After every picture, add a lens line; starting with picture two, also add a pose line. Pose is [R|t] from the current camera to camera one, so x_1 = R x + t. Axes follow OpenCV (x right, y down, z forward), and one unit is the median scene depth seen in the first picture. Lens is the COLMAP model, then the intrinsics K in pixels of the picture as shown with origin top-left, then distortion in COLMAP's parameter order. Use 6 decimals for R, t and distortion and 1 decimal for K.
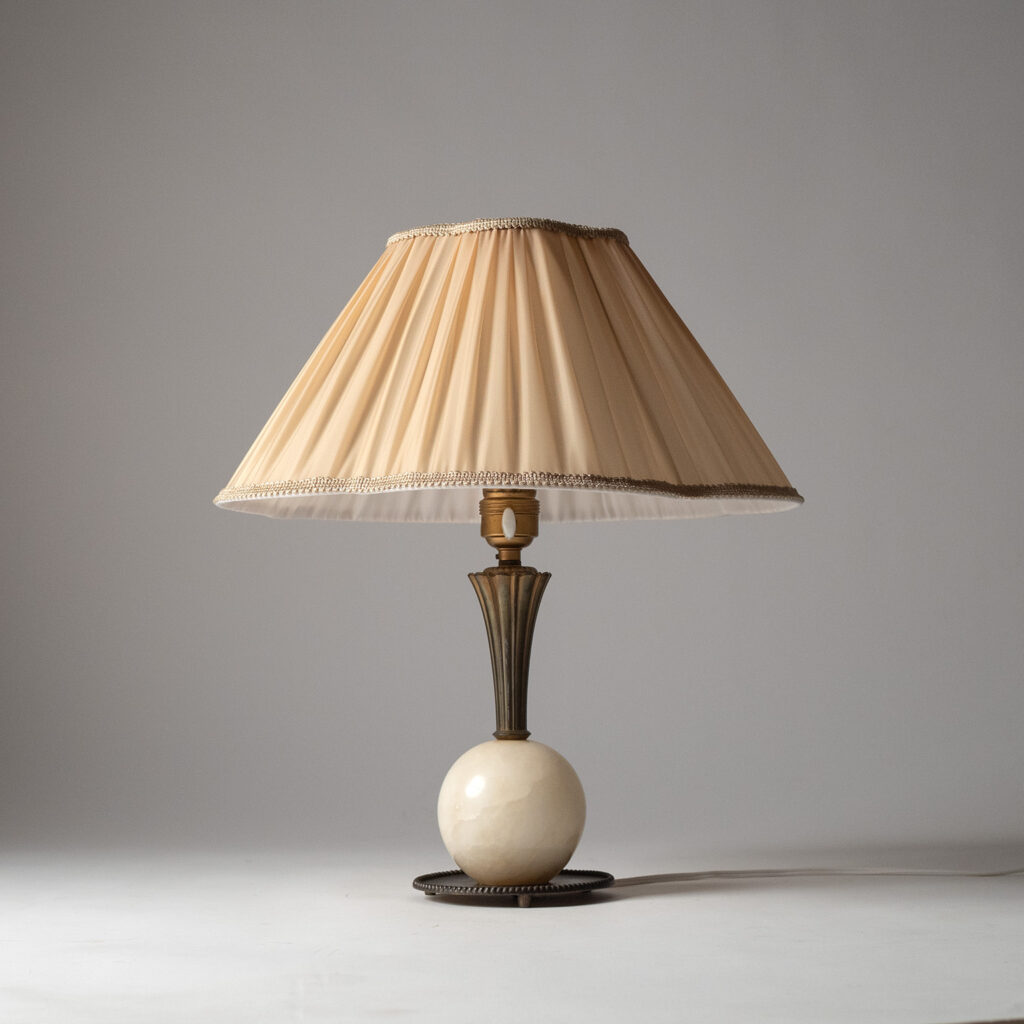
lens RADIAL K [[2247.0, 0, 513.4], [0, 2247.0, 506.7], [0, 0, 1]] dist [-0.026237, 0.000000]
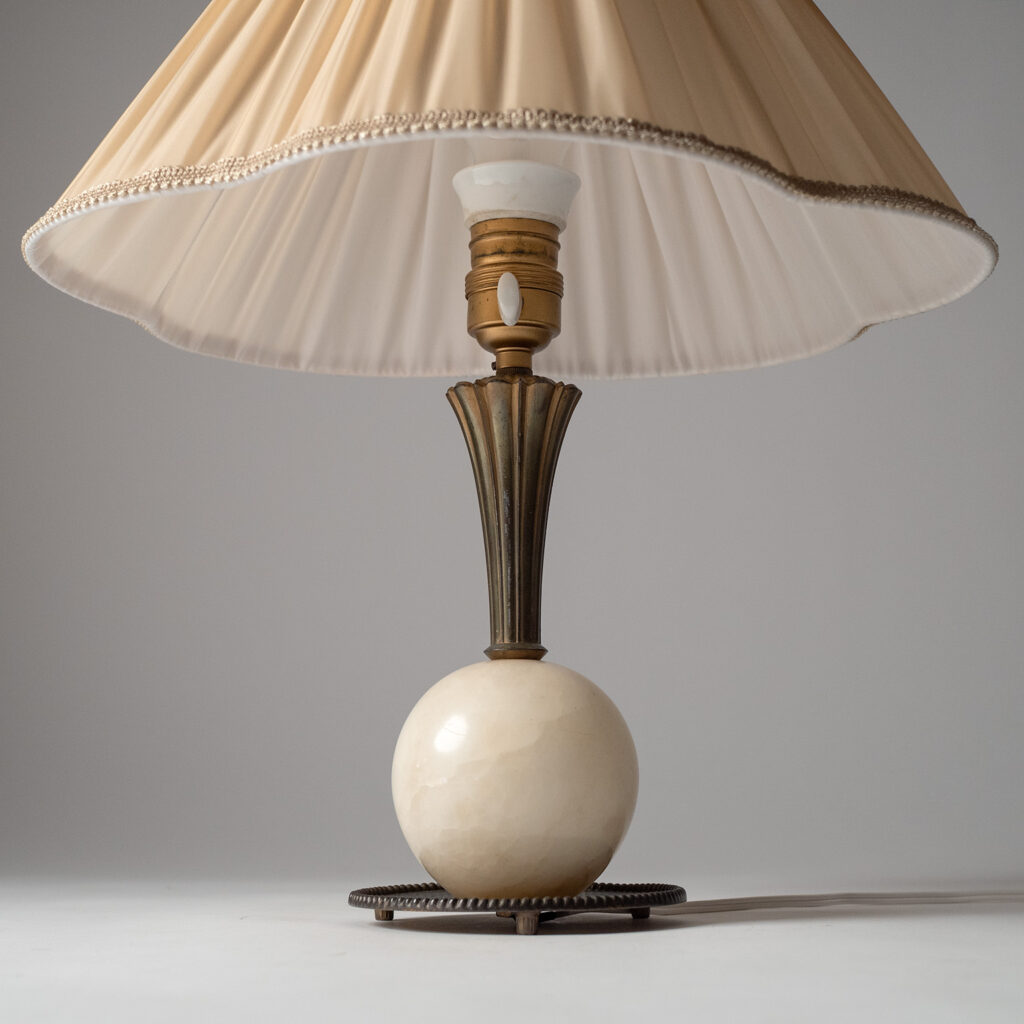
lens RADIAL K [[1906.0, 0, 519.6], [0, 1906.0, 514.8], [0, 0, 1]] dist [-0.100035, 0.000000]
pose [[0.998463, -0.002383, -0.055370, 0.029035], [-0.001954, 0.996941, -0.078131, 0.105412], [0.055387, 0.078119, 0.995404, 0.490296]]
